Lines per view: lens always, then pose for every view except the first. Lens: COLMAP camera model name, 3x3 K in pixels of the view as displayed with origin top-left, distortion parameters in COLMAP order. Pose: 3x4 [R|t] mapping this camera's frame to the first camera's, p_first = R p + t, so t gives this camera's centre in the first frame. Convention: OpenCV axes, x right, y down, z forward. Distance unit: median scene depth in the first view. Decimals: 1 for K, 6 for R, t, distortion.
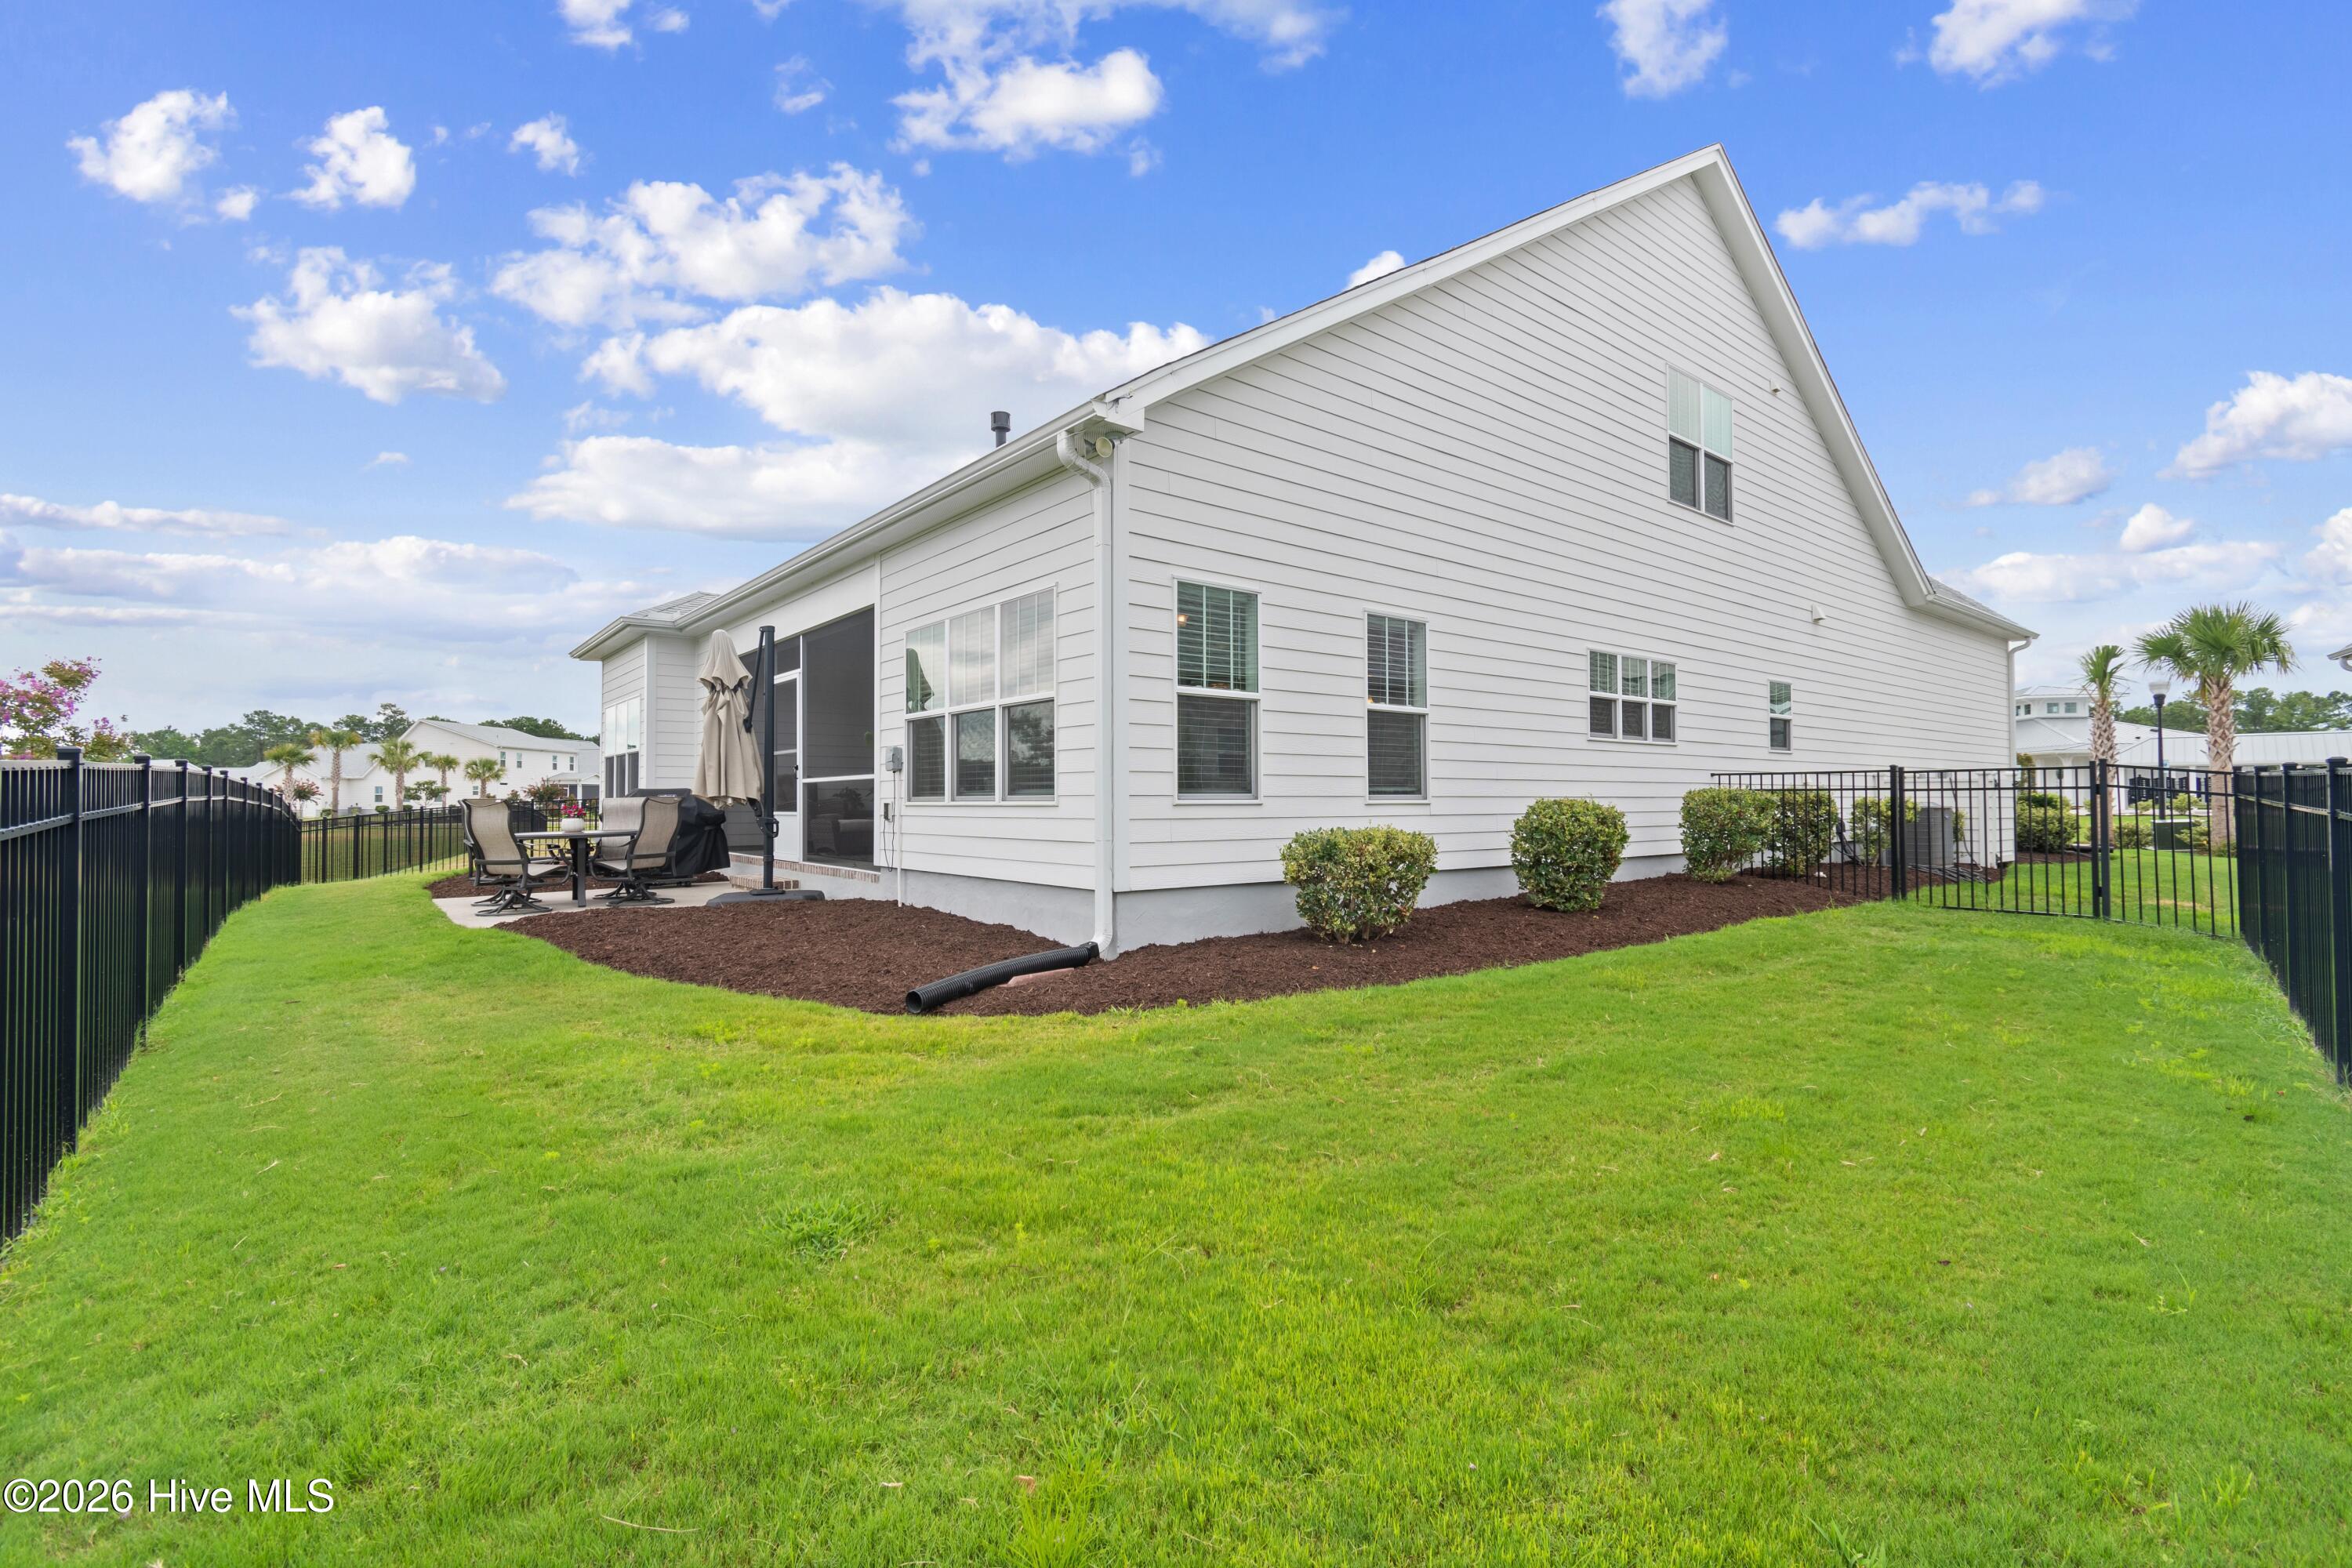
lens RADIAL K [[1029.2, 0, 1179.9], [0, 1029.2, 790.3], [0, 0, 1]] dist [-0.003697, 0.000008]
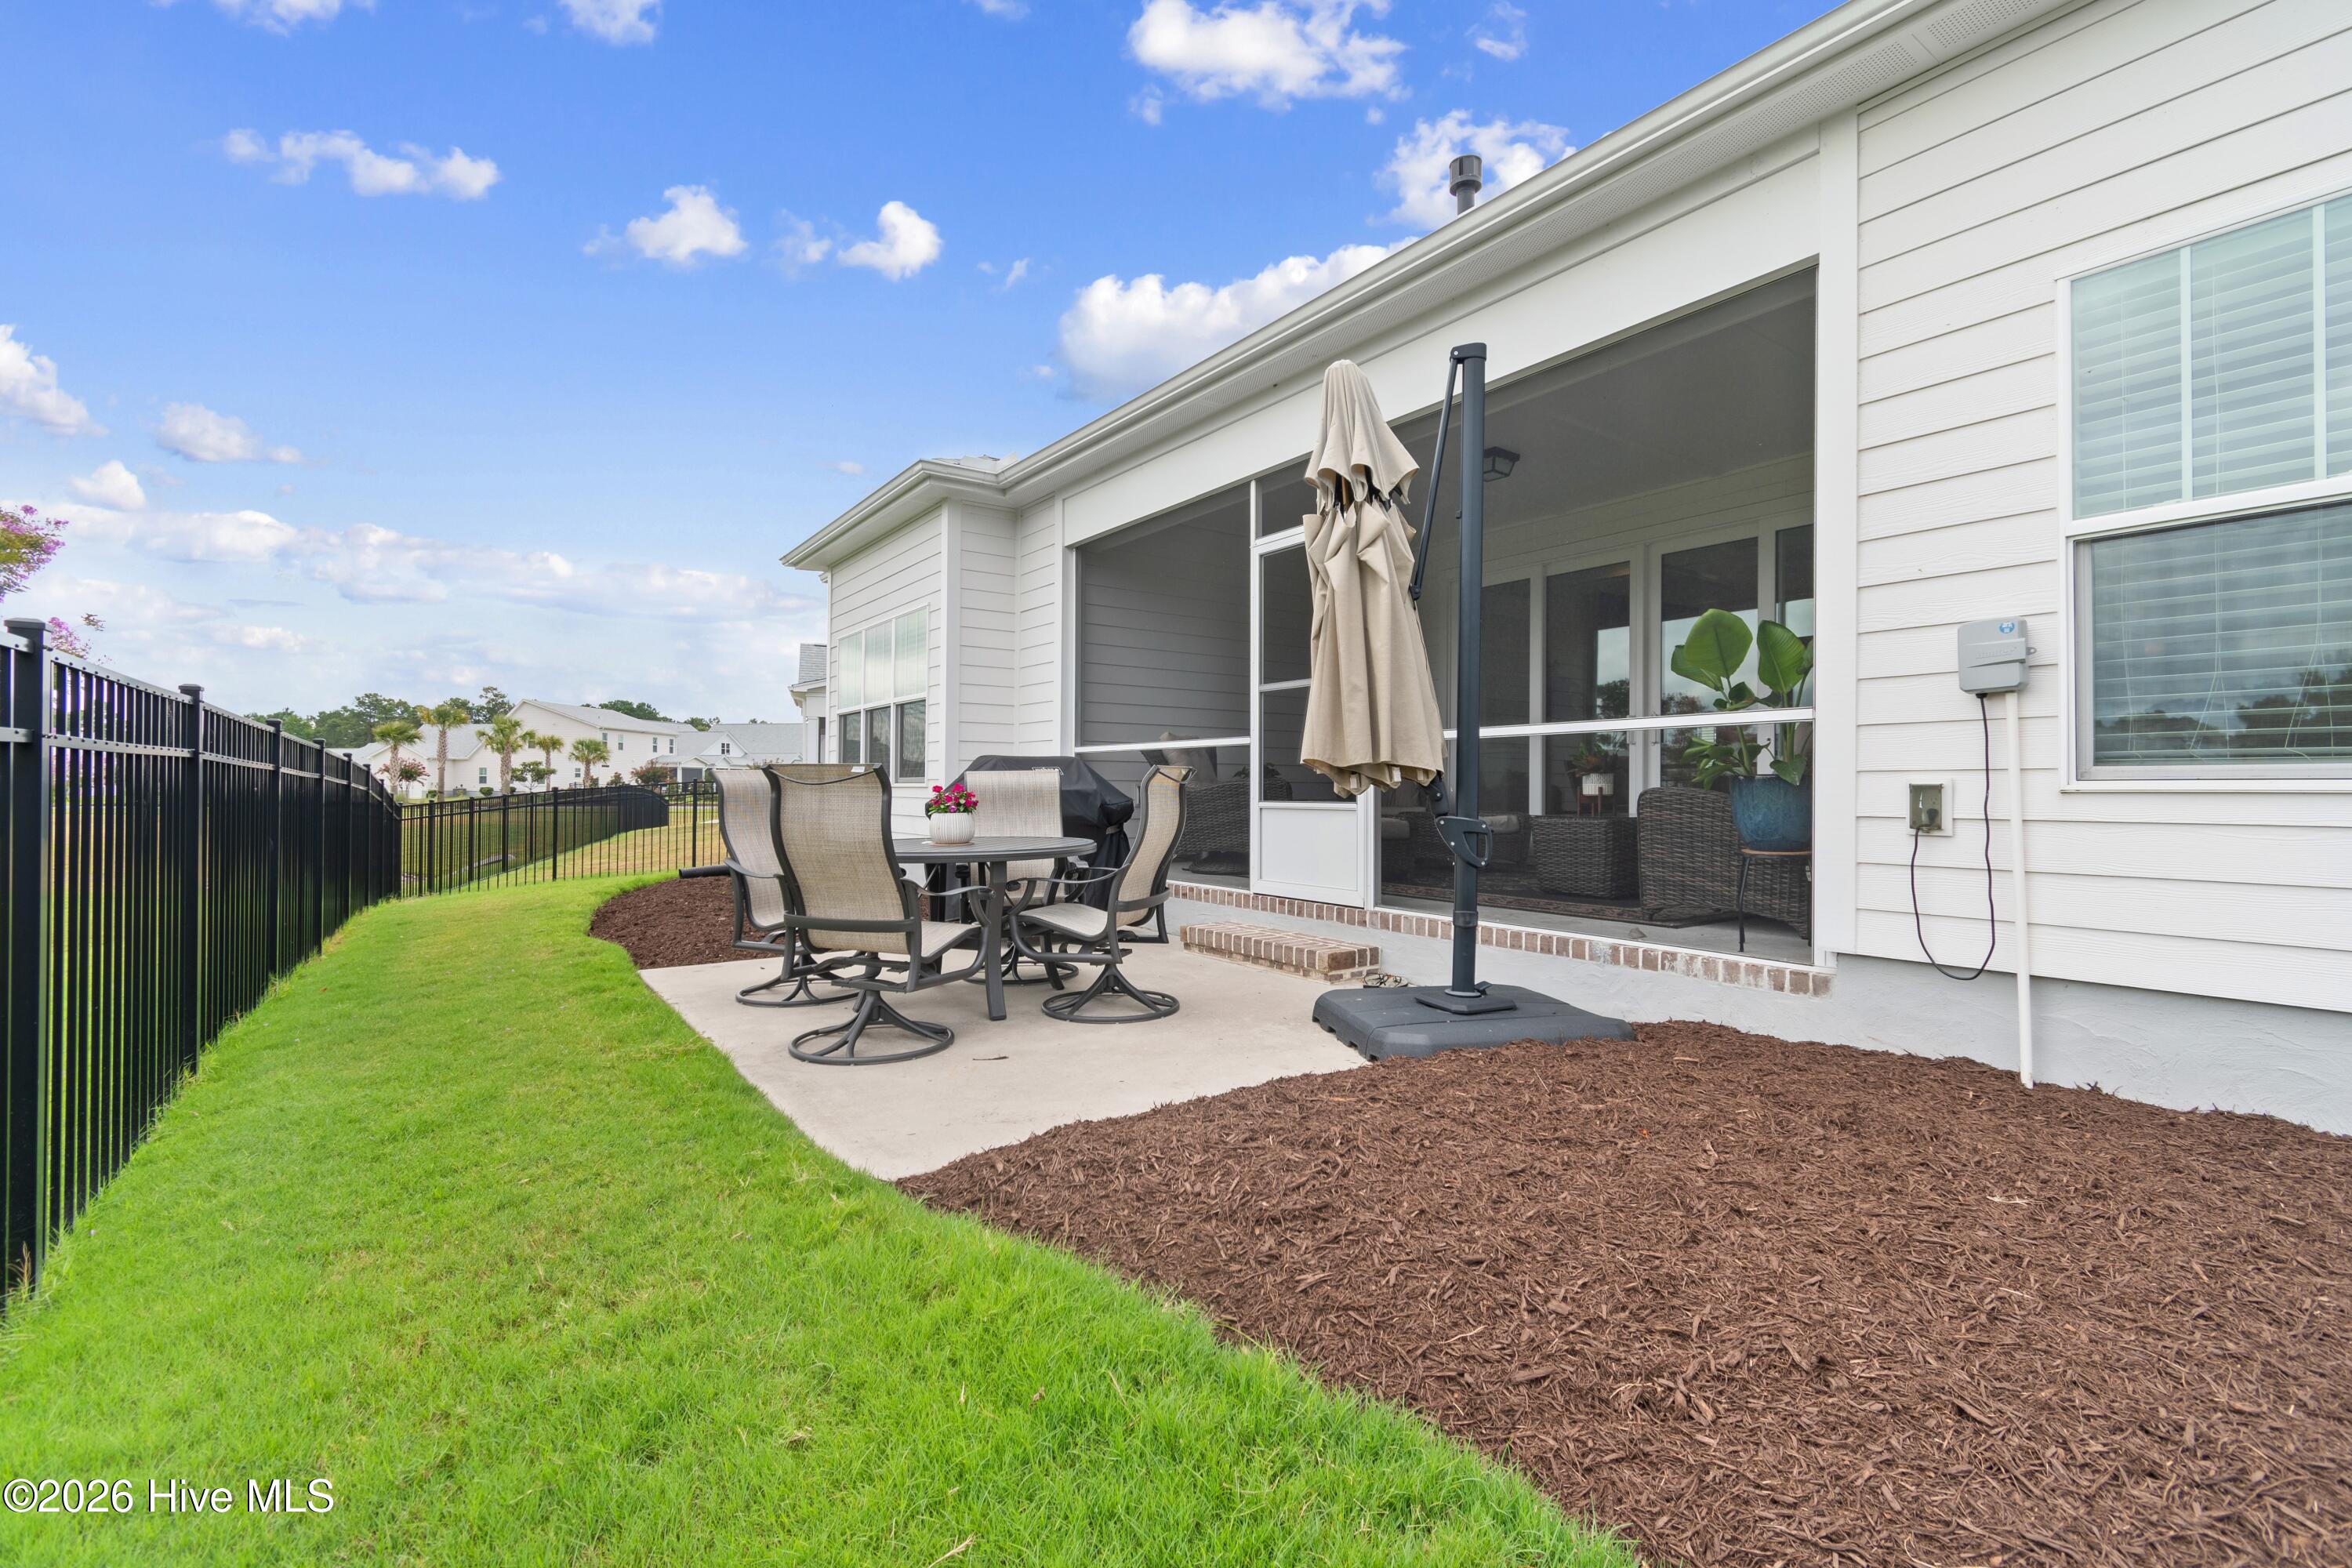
lens RADIAL K [[1029.2, 0, 1160.8], [0, 1029.2, 787.9], [0, 0, 1]] dist [-0.003697, 0.000008]
pose [[0.997043, 0.008762, -0.076340, -0.087301], [-0.008140, 0.999931, 0.008452, 0.002180], [0.076409, -0.007805, 0.997046, 0.104260]]
